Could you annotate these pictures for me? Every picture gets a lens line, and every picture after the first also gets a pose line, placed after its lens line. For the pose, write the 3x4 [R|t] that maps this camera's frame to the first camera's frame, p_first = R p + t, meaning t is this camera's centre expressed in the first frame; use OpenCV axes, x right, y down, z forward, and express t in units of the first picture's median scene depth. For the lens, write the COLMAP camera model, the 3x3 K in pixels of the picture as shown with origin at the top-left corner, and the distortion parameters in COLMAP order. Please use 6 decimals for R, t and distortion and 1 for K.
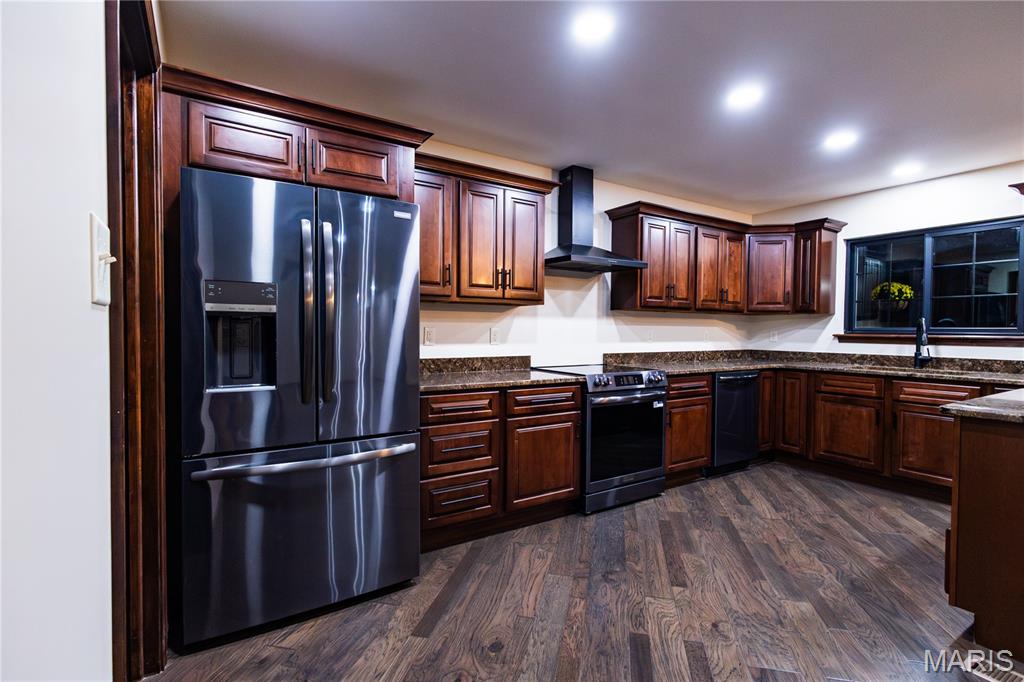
lens RADIAL K [[482.4, 0, 512.0], [0, 482.4, 341.0], [0, 0, 1]] dist [0.013607, -0.000257]
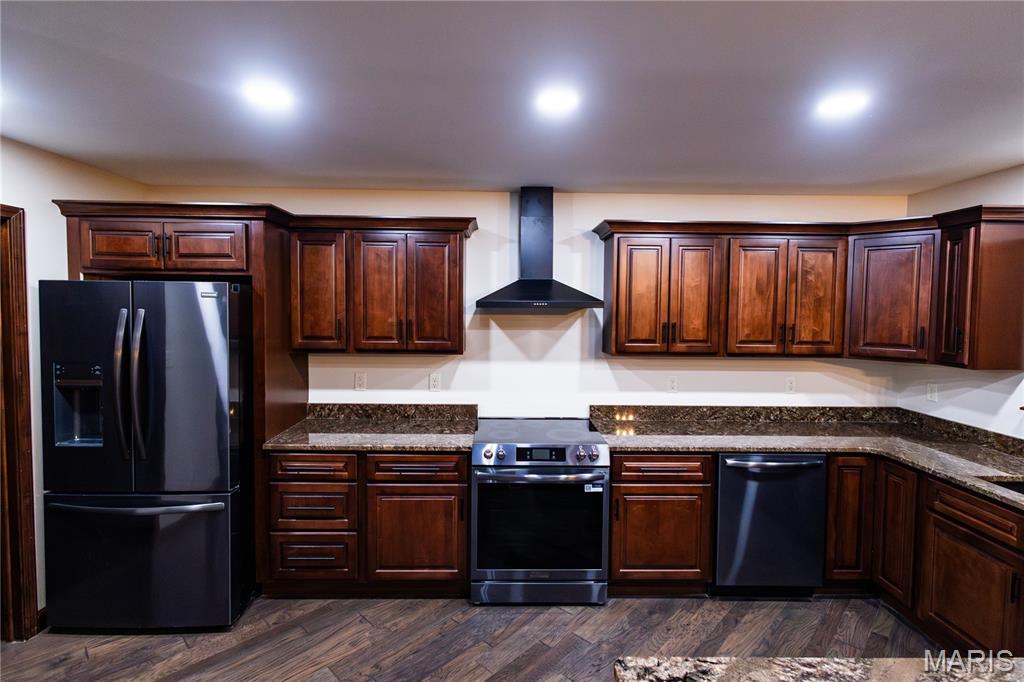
lens RADIAL K [[489.2, 0, 510.4], [0, 489.2, 328.1], [0, 0, 1]] dist [0.007873, -0.001055]
pose [[0.848029, 0.024112, -0.529401, 0.535318], [-0.015434, 0.999664, 0.020809, -0.124484], [0.529725, -0.009476, 0.848117, 0.239722]]
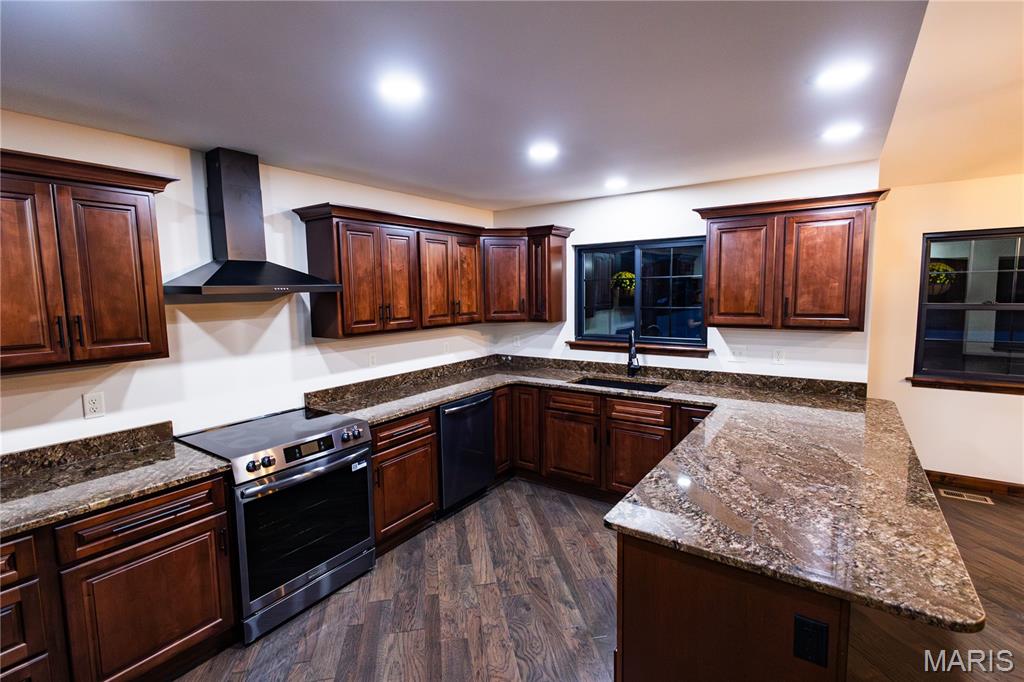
lens RADIAL K [[472.4, 0, 510.4], [0, 472.4, 337.3], [0, 0, 1]] dist [0.012640, -0.000333]
pose [[0.925486, -0.061799, 0.373706, 0.227538], [0.033069, 0.996016, 0.082813, -0.123373], [-0.377335, -0.064285, 0.923843, 0.170797]]
